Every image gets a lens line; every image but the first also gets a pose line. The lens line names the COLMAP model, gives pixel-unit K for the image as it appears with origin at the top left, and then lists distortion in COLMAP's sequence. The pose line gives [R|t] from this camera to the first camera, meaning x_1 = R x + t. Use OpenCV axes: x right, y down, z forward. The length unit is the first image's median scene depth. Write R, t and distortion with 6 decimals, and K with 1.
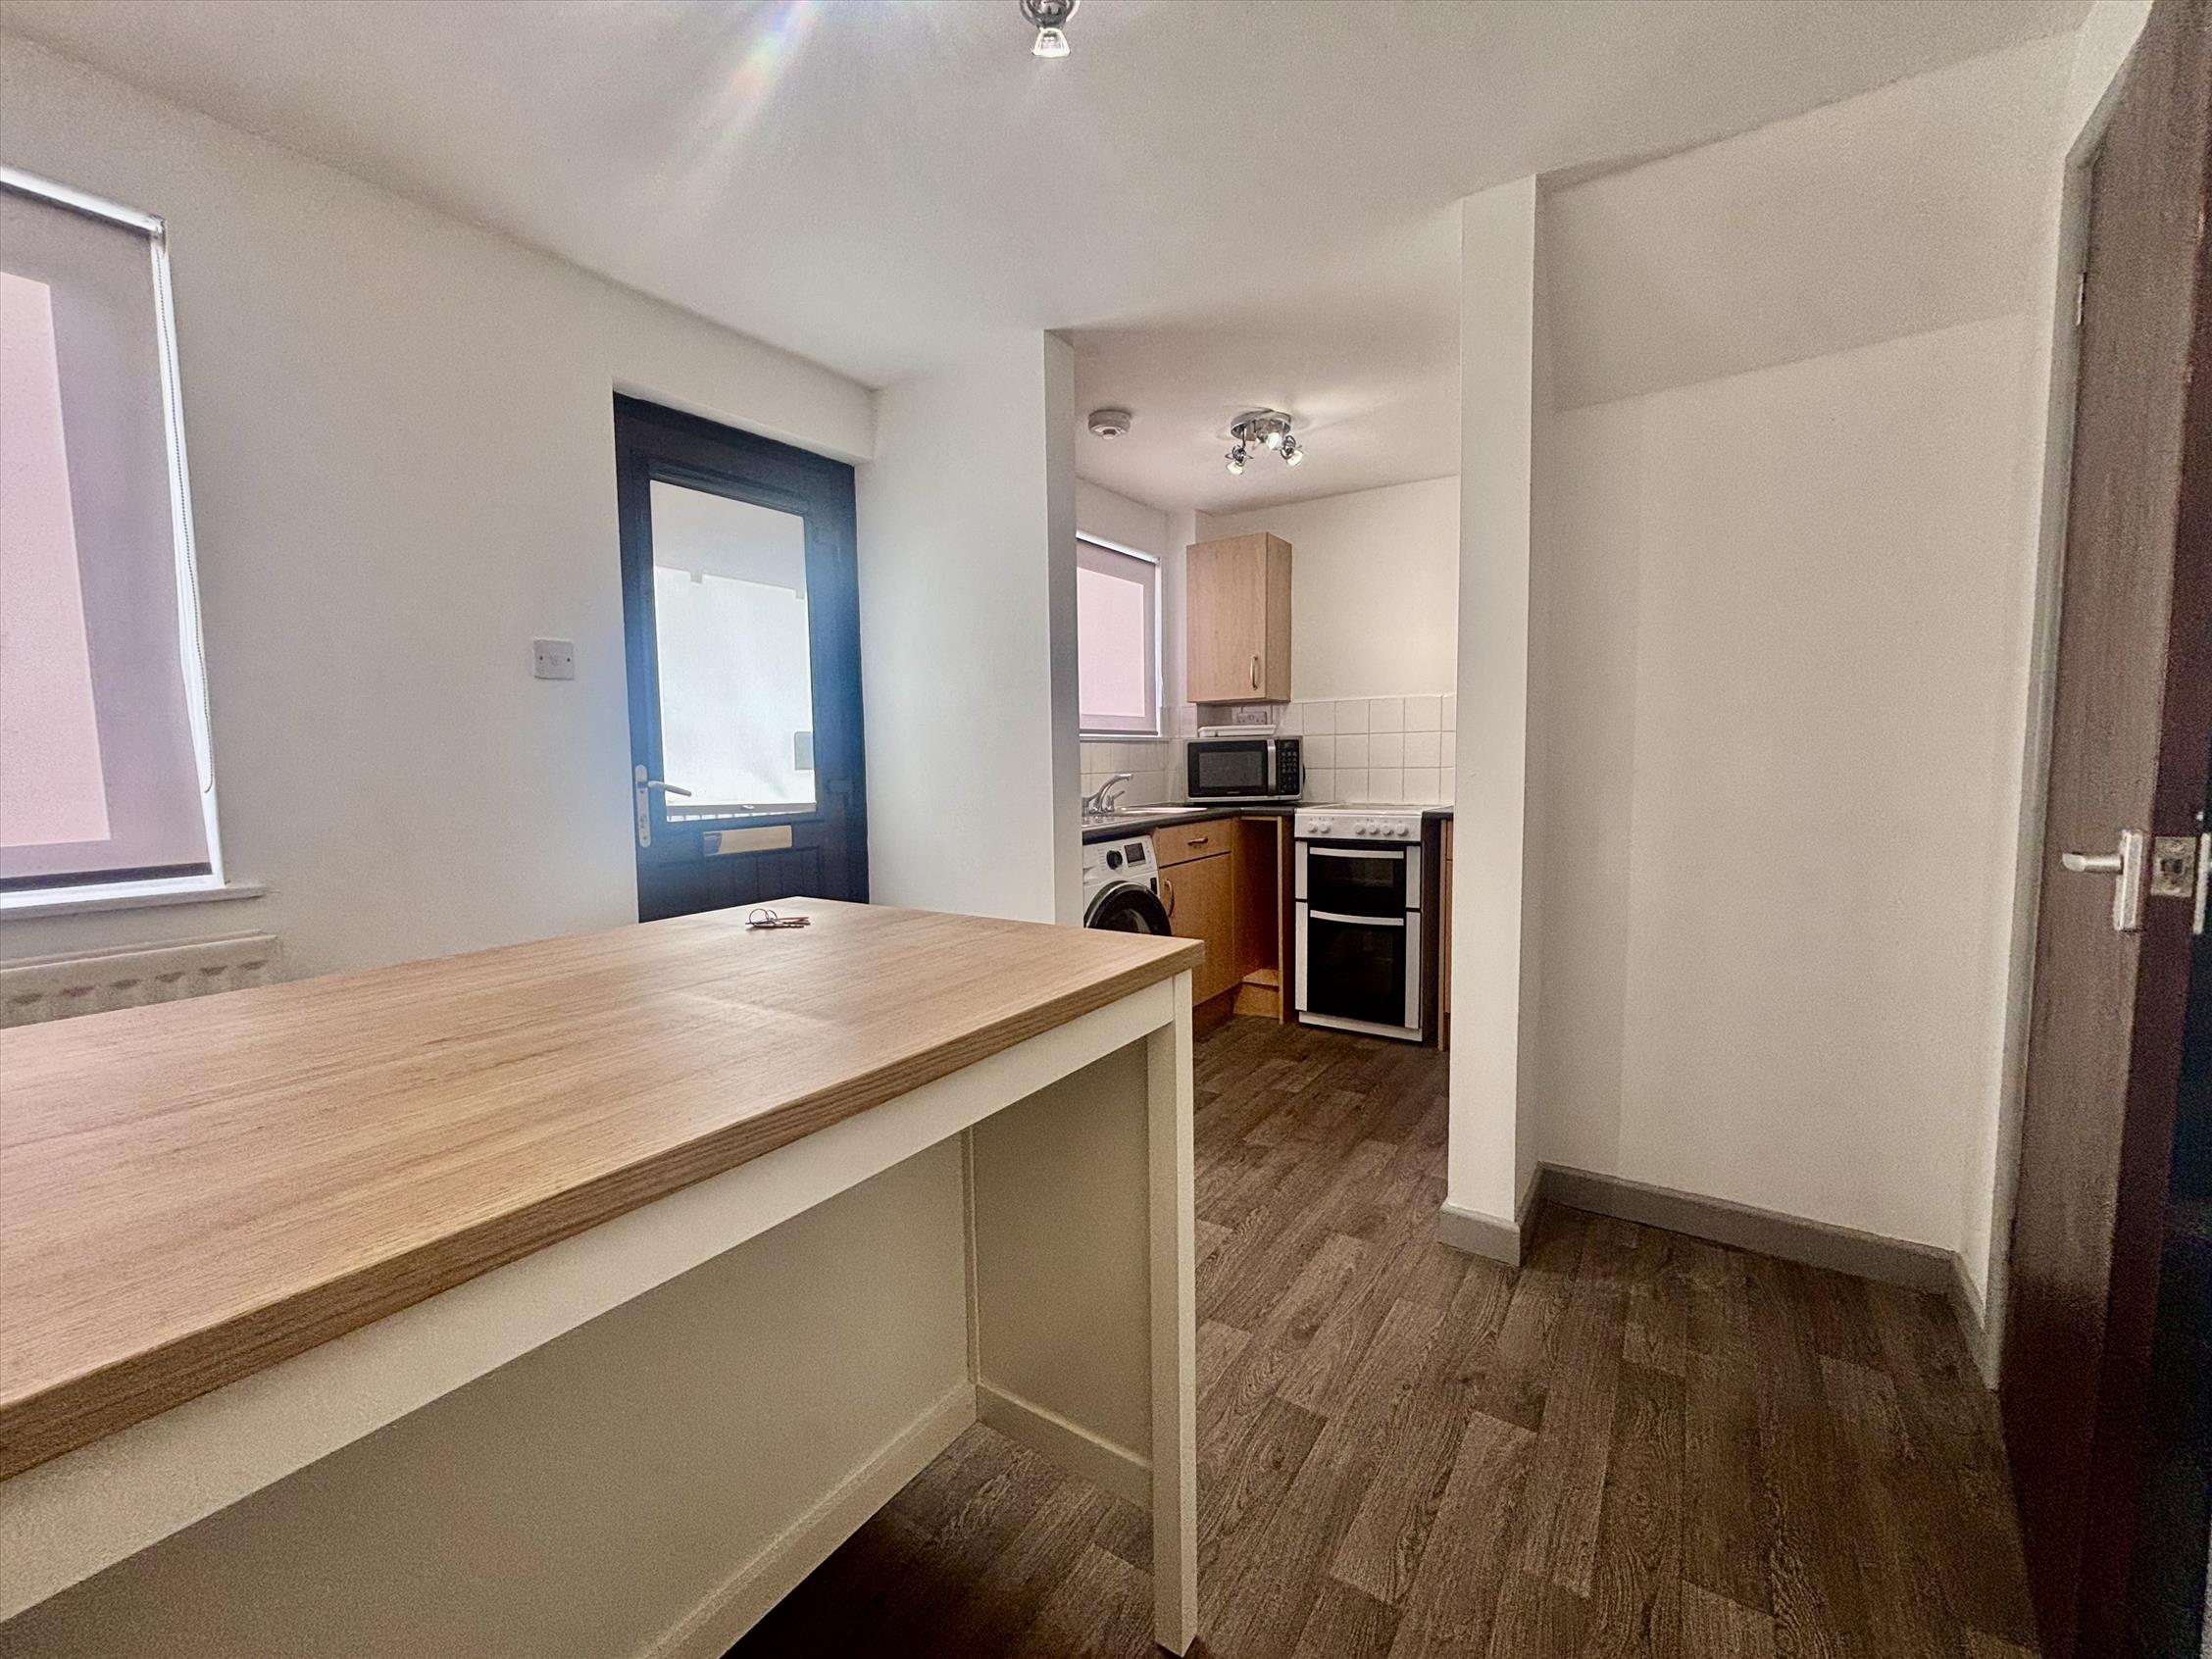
lens RADIAL K [[903.5, 0, 1091.3], [0, 903.5, 831.7], [0, 0, 1]] dist [0.024961, -0.000417]
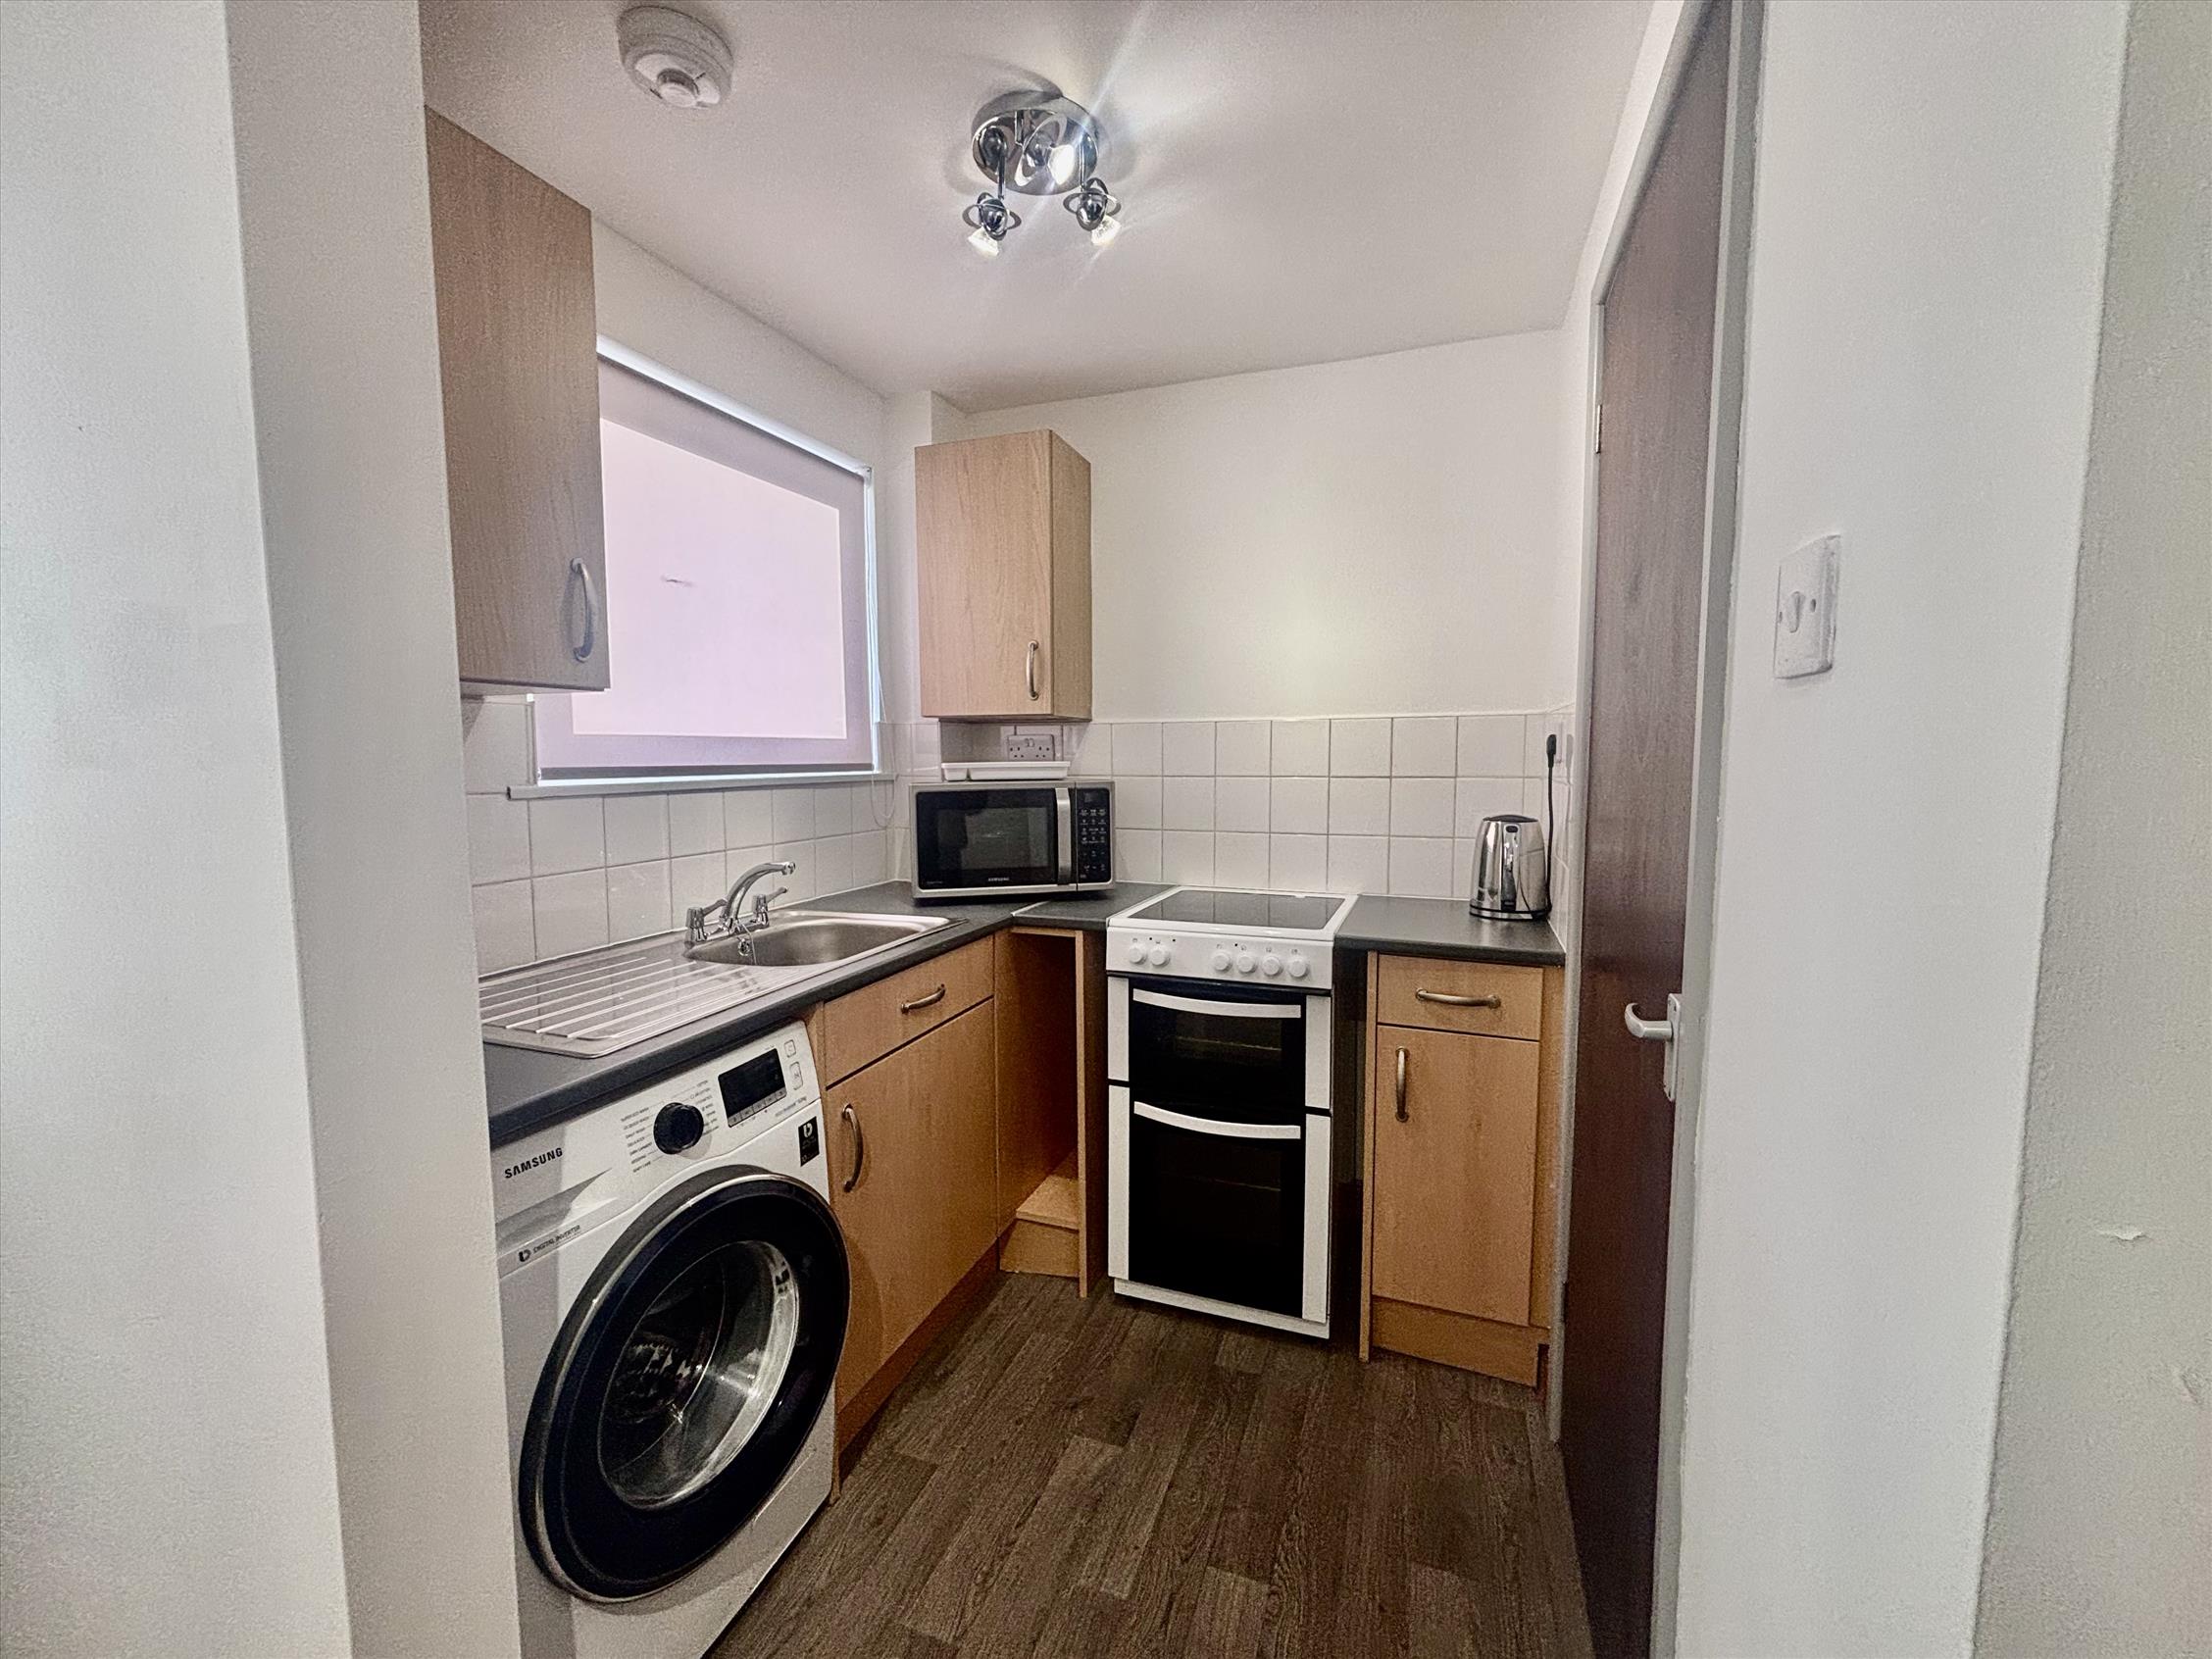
lens RADIAL K [[903.5, 0, 1108.9], [0, 903.5, 838.8], [0, 0, 1]] dist [0.024961, -0.000417]
pose [[0.968415, -0.009881, 0.249147, 0.089341], [0.007751, 0.999925, 0.009530, -0.079765], [-0.249222, -0.007298, 0.968419, 0.464255]]
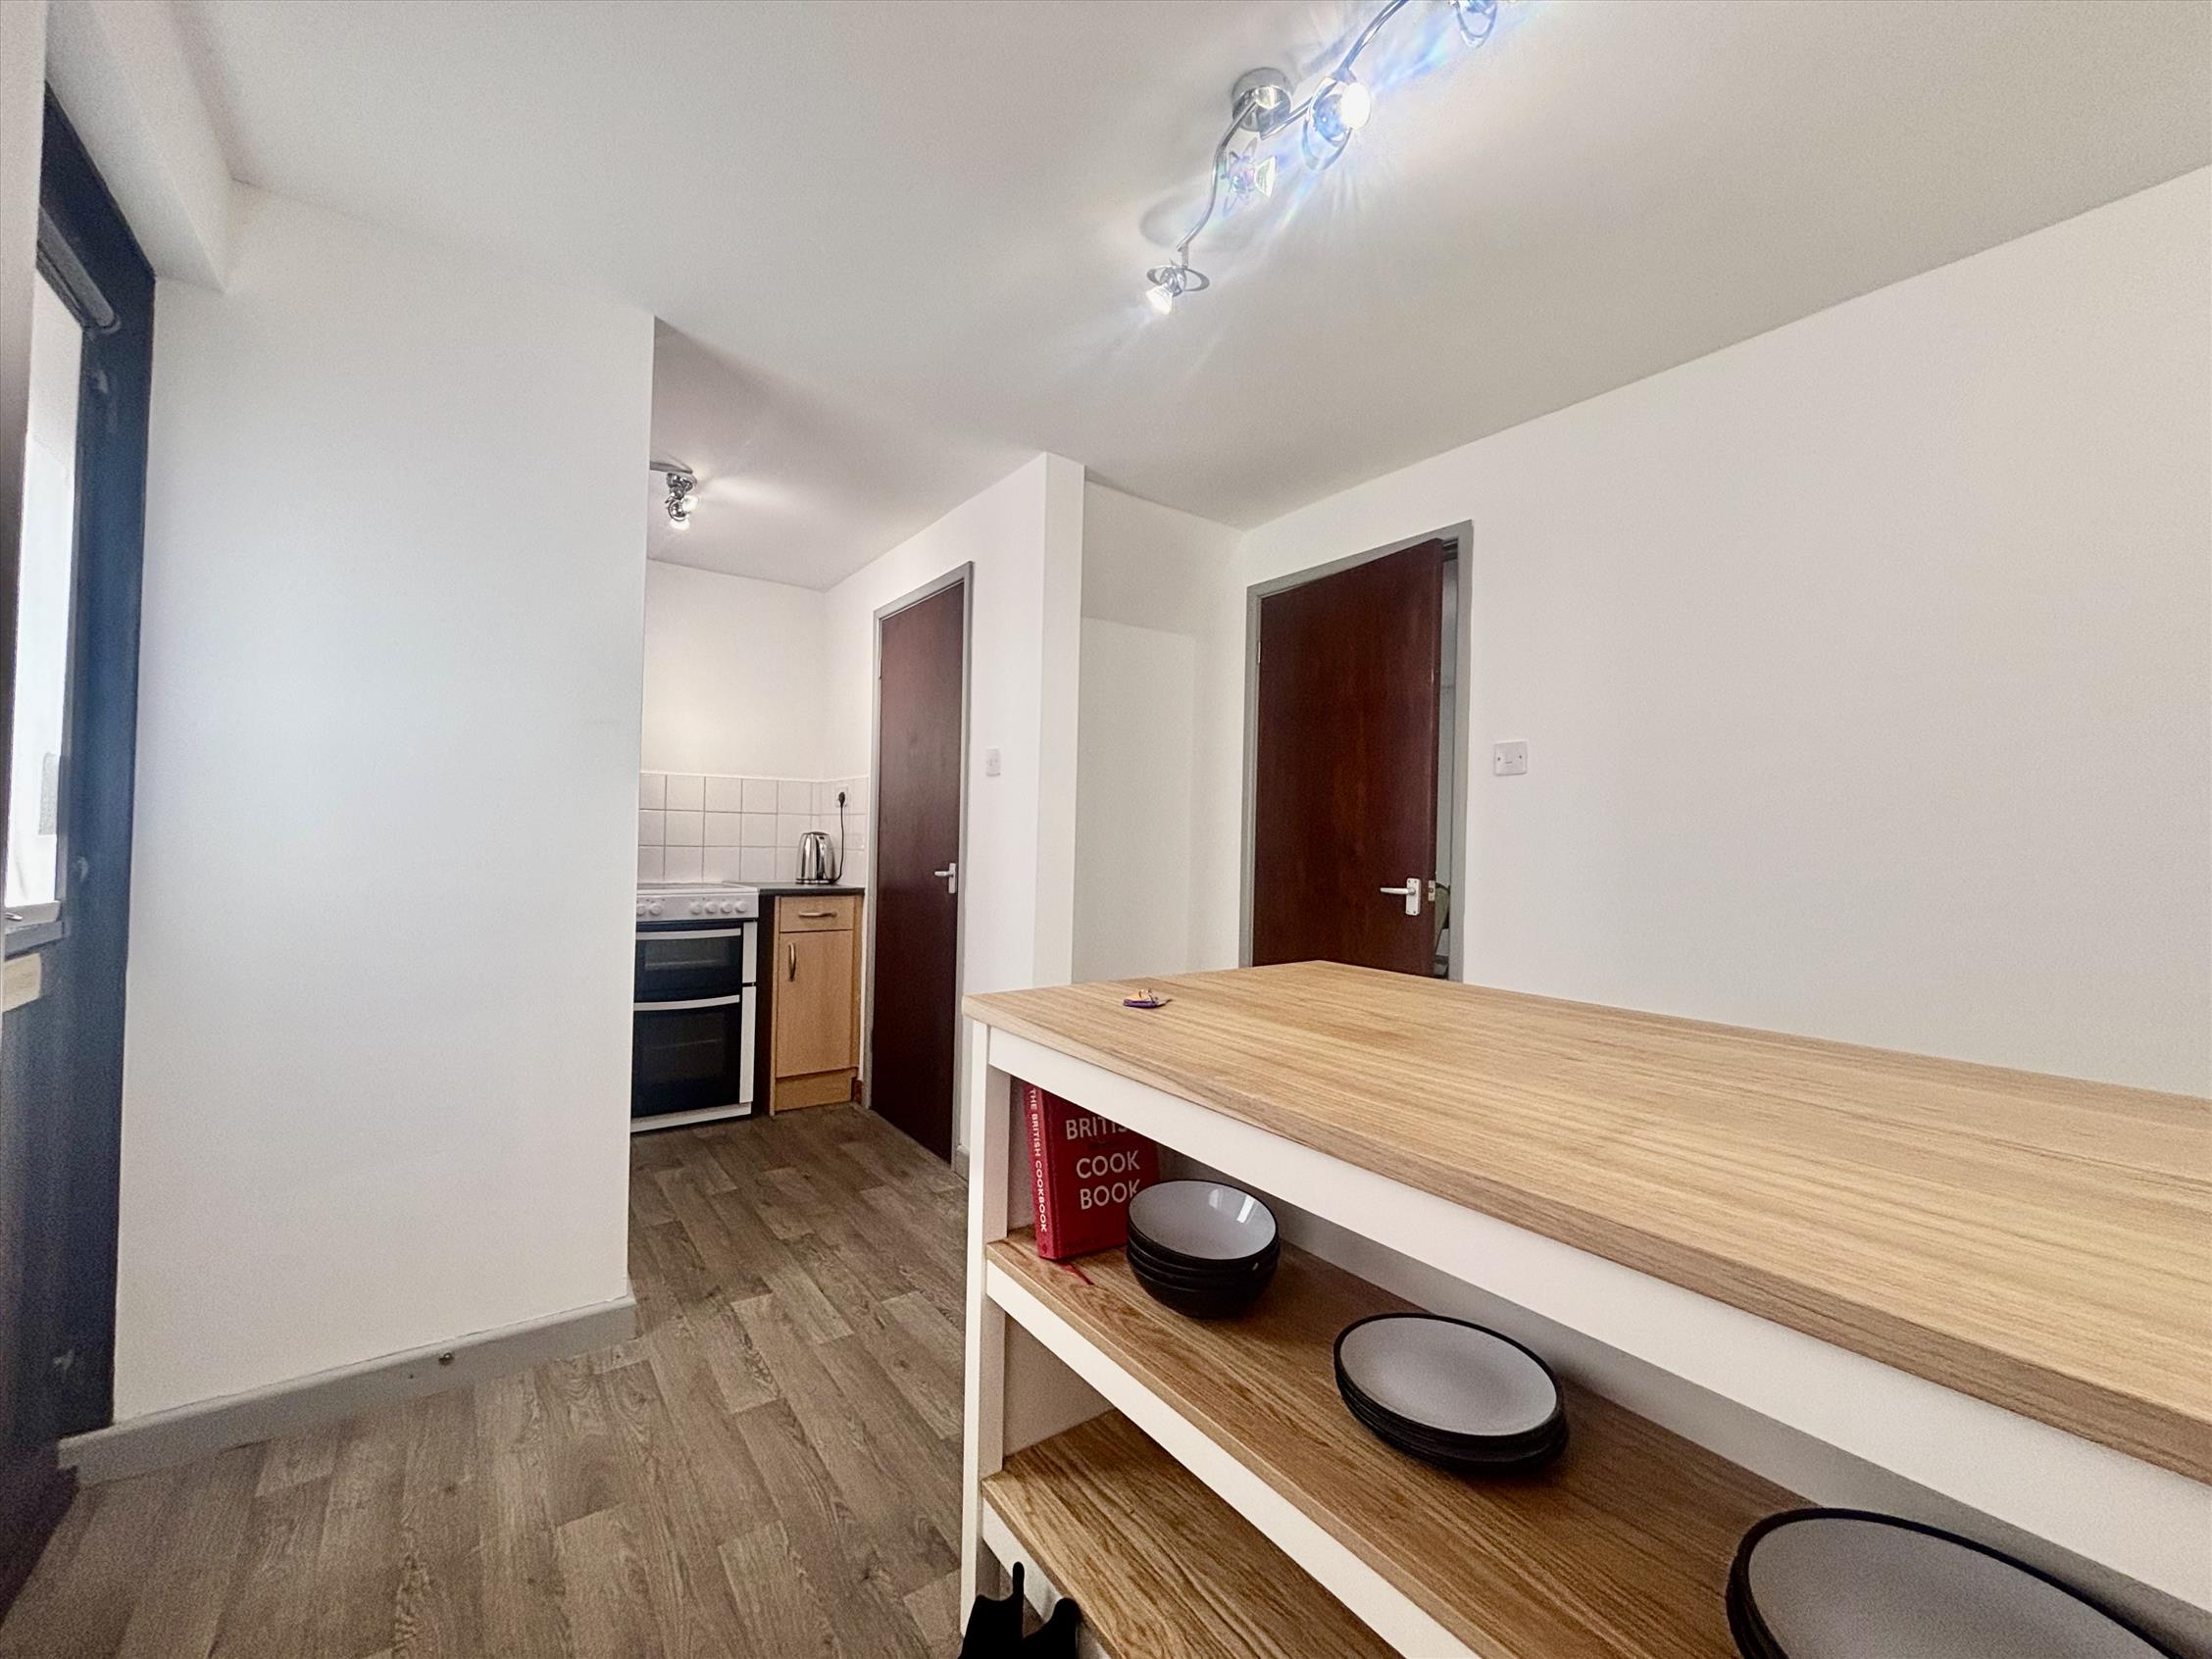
lens RADIAL K [[903.5, 0, 1091.0], [0, 903.5, 833.8], [0, 0, 1]] dist [0.024961, -0.000417]
pose [[0.342984, 0.028335, 0.938914, -0.452636], [0.058139, 0.996988, -0.051326, -0.008613], [-0.937540, 0.072192, 0.340304, 0.253316]]
